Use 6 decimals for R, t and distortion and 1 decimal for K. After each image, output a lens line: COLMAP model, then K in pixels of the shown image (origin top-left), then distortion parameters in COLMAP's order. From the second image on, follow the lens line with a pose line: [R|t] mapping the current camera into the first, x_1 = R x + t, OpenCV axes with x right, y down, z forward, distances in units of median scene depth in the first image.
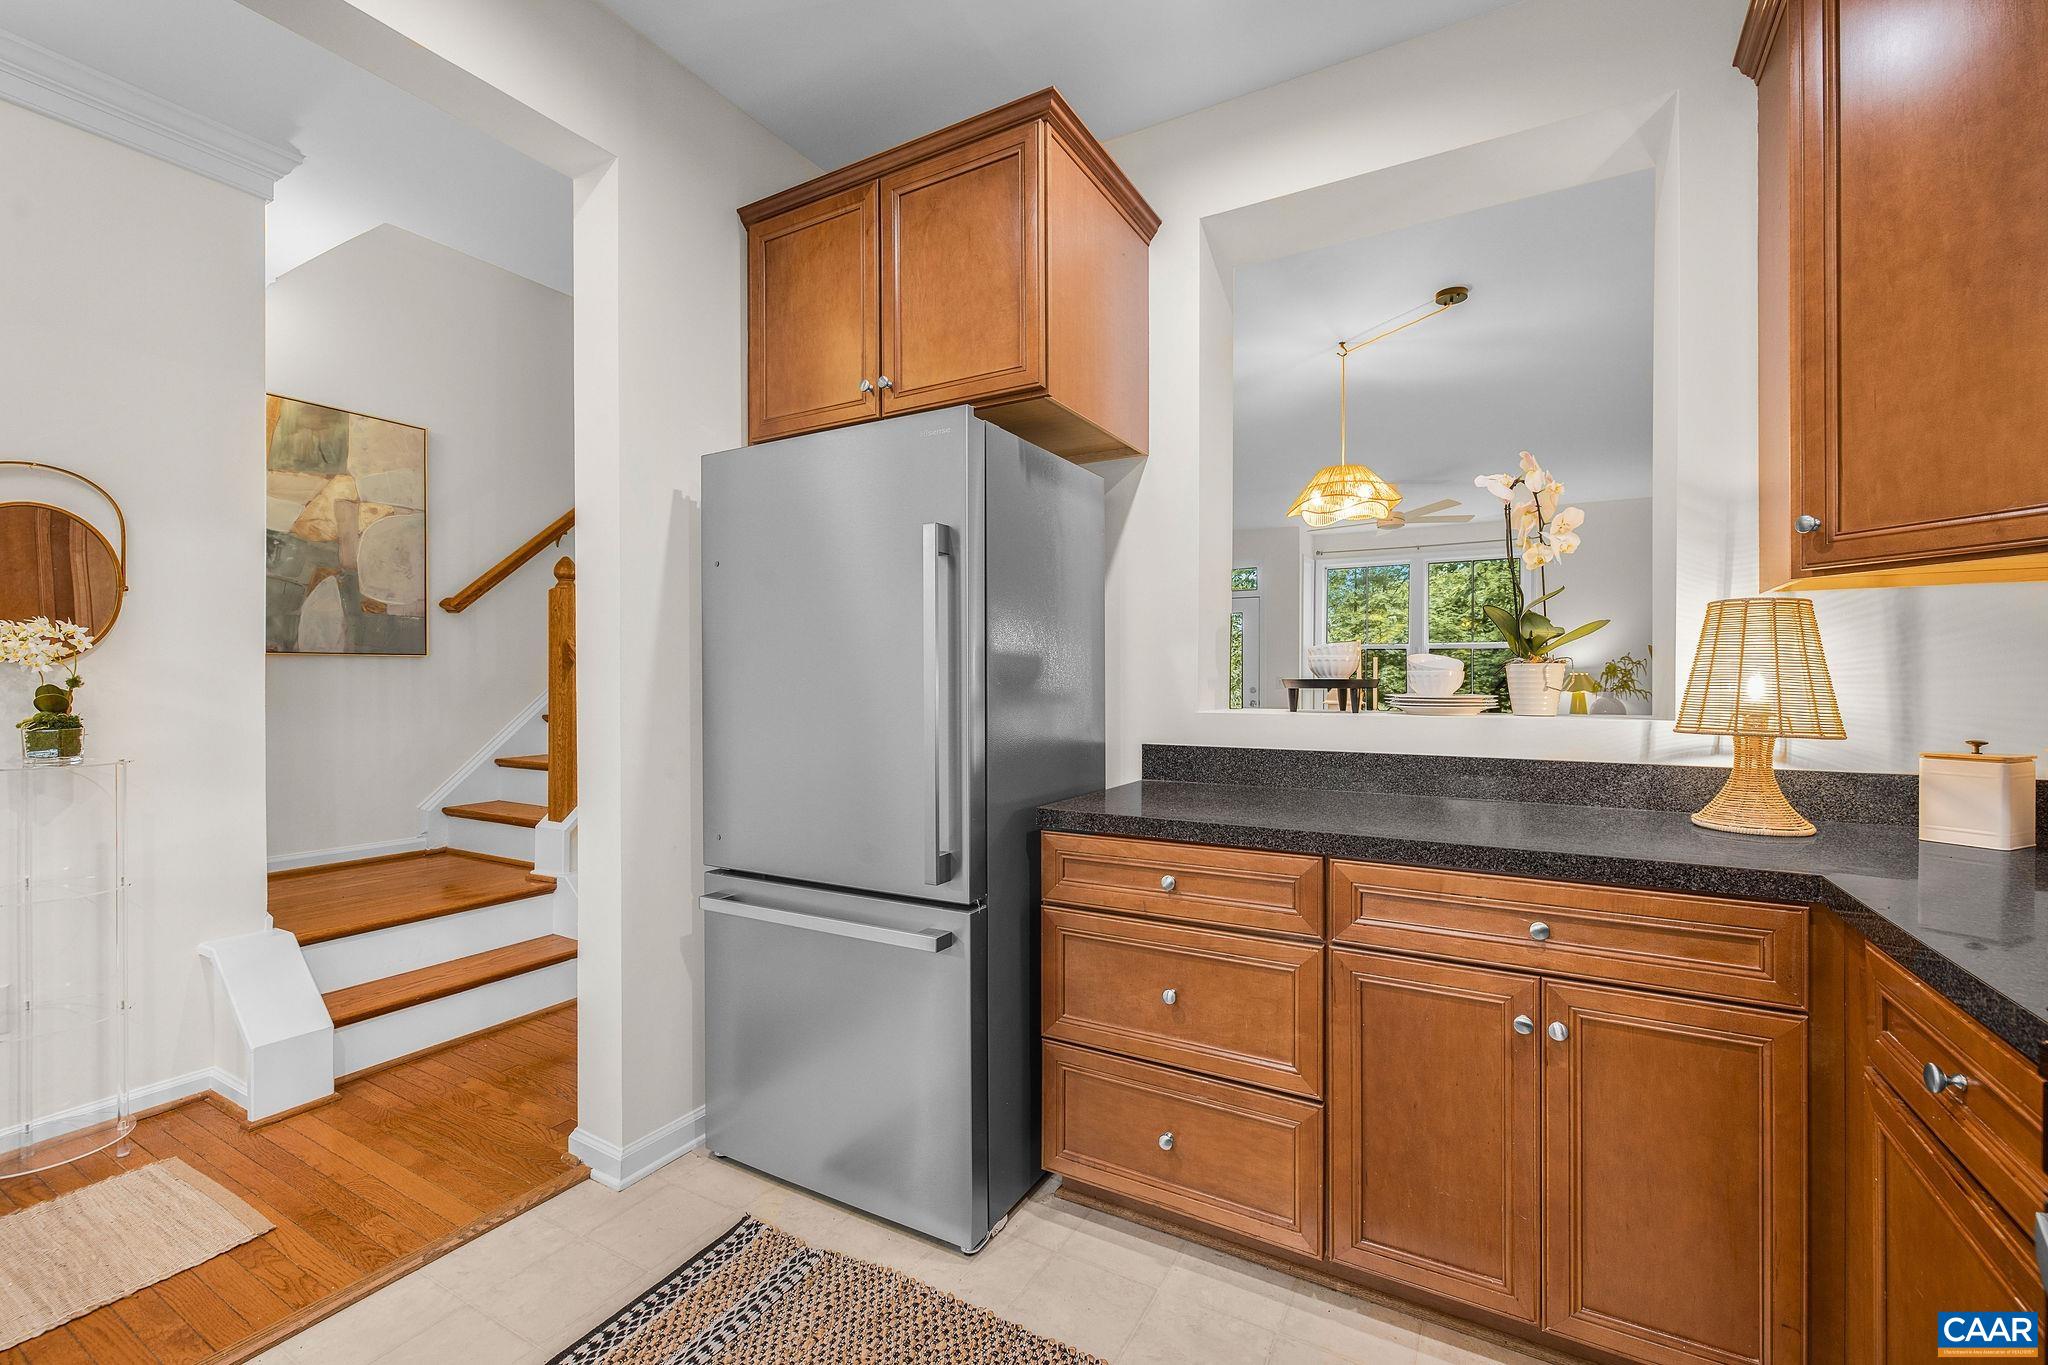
lens RADIAL K [[871.3, 0, 1026.7], [0, 871.3, 677.6], [0, 0, 1]] dist [-0.000423, 0.001392]
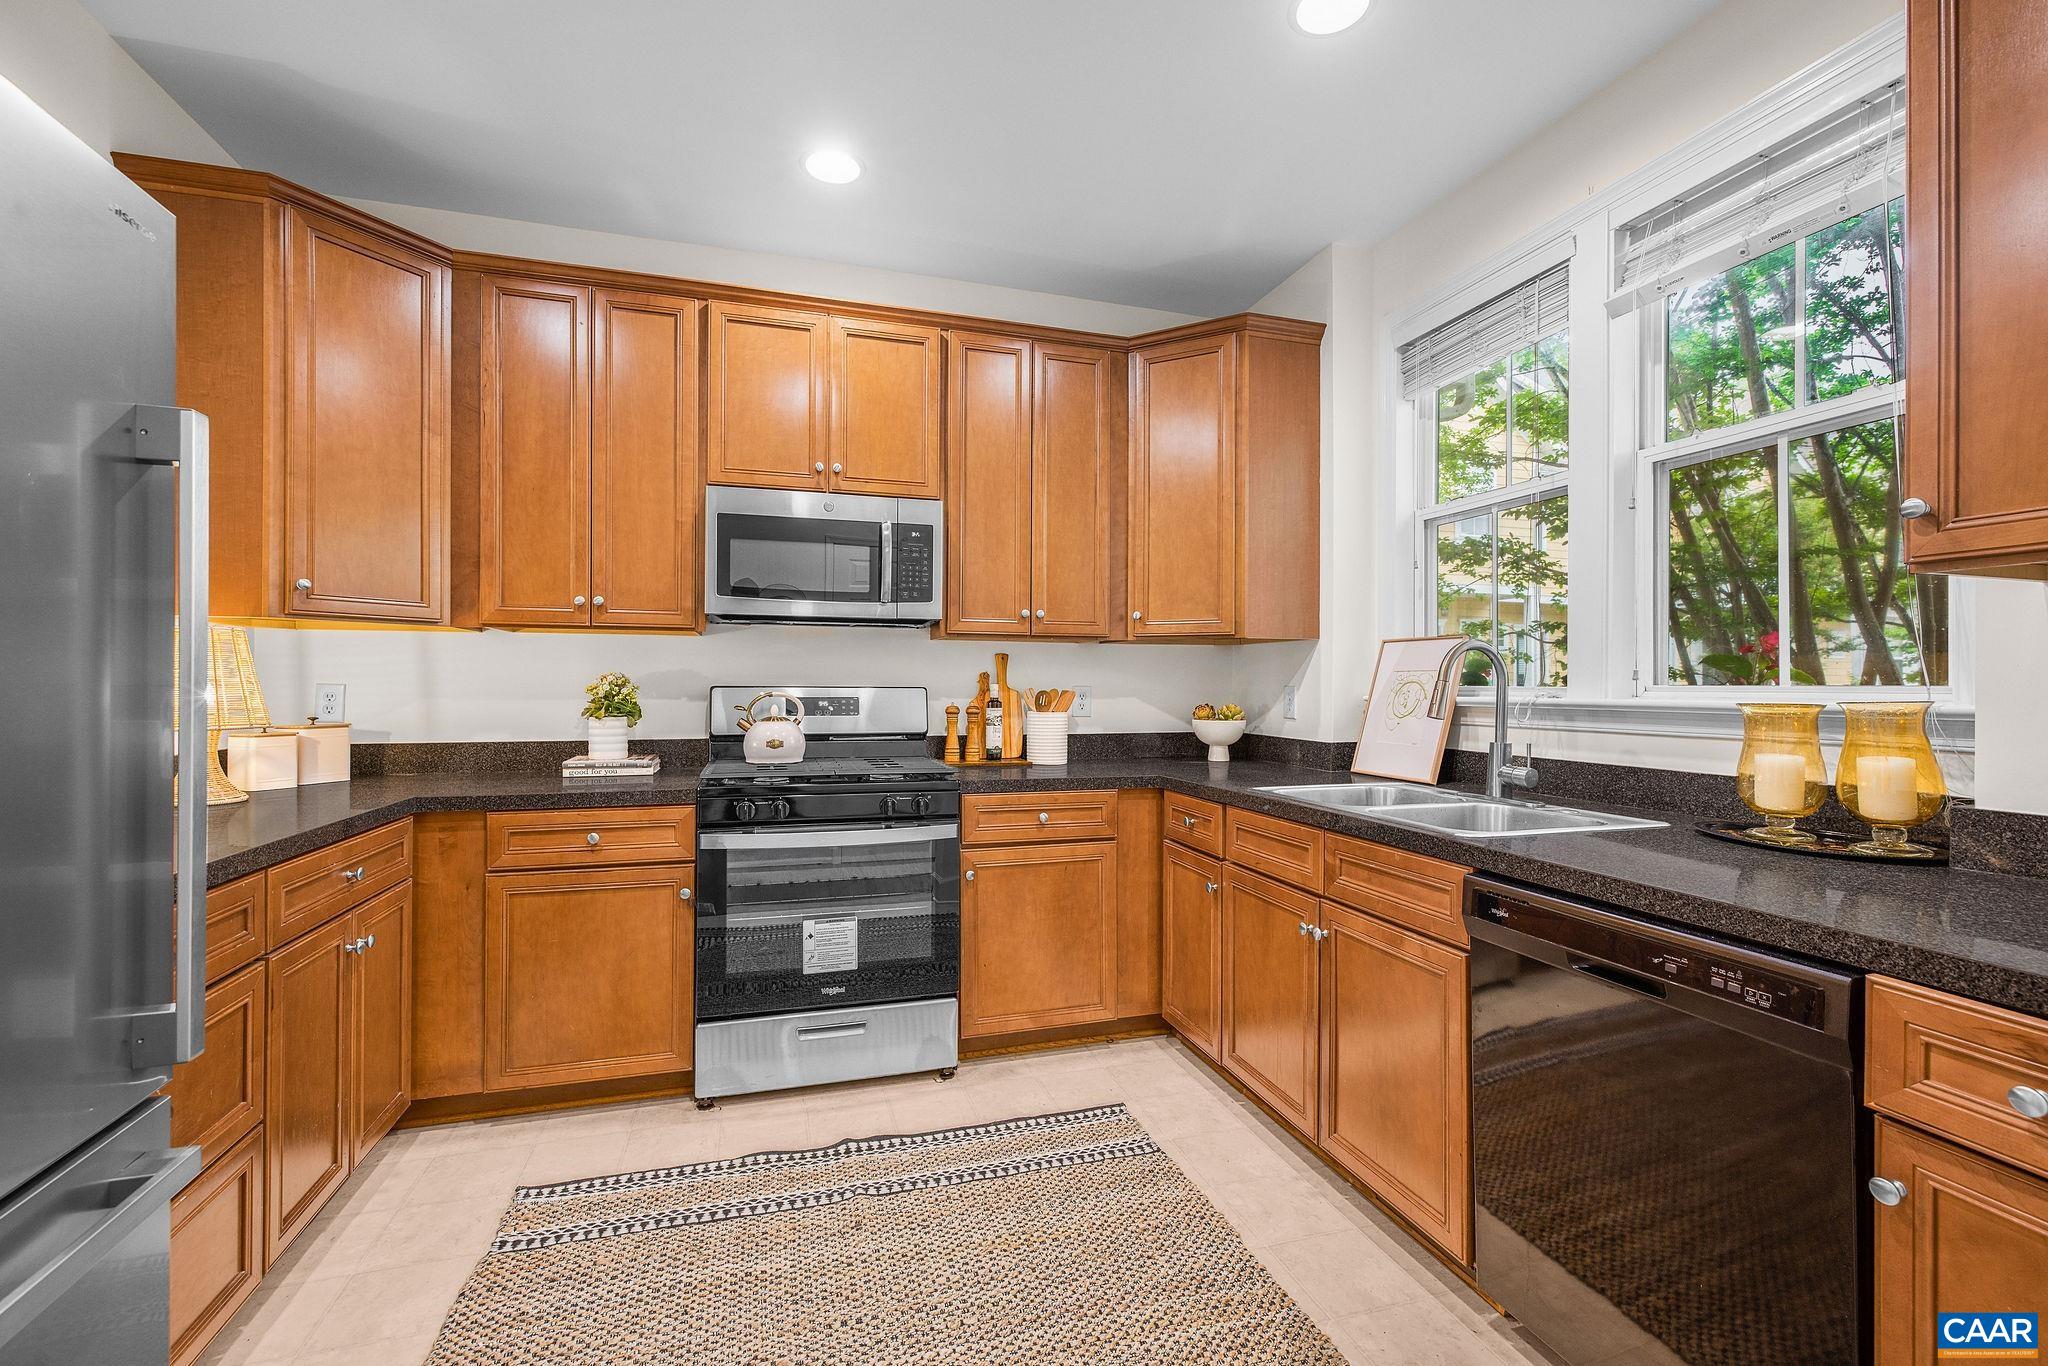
lens RADIAL K [[871.3, 0, 1016.1], [0, 871.3, 682.9], [0, 0, 1]] dist [-0.000423, 0.001392]
pose [[-0.727735, 0.000656, 0.685858, -0.450785], [-0.003665, 0.999982, -0.004845, -0.000989], [-0.685849, -0.006040, -0.727719, 0.541477]]
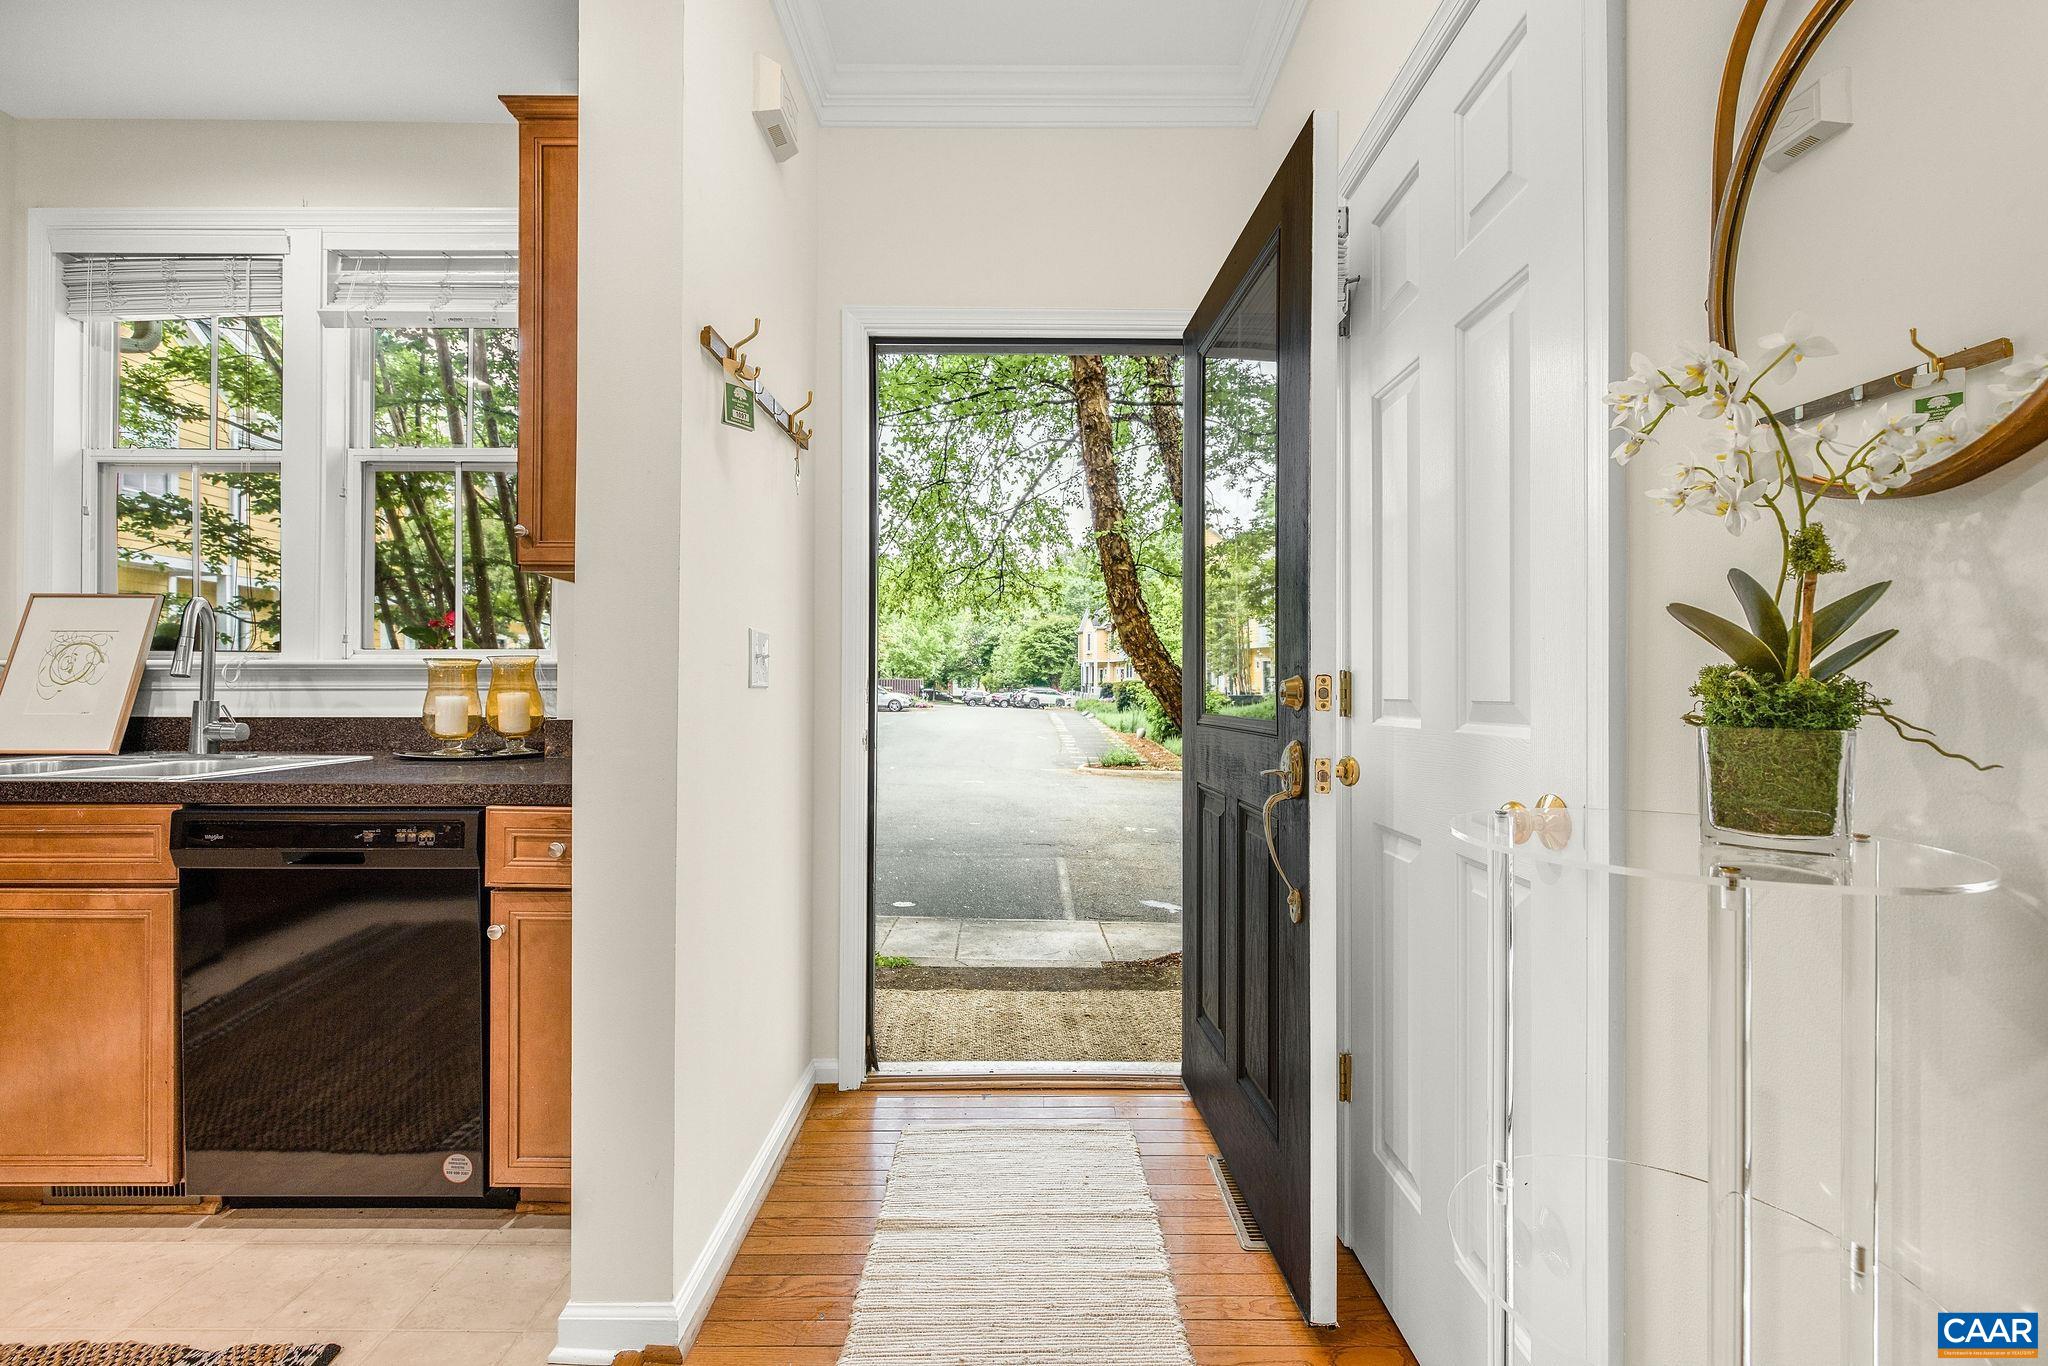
lens RADIAL K [[871.3, 0, 1030.1], [0, 871.3, 683.9], [0, 0, 1]] dist [-0.000423, 0.001392]
pose [[-0.865464, -0.002978, -0.500962, -0.476025], [-0.000671, 0.999988, -0.004786, 0.028118], [0.500970, -0.003806, -0.865456, 0.699935]]
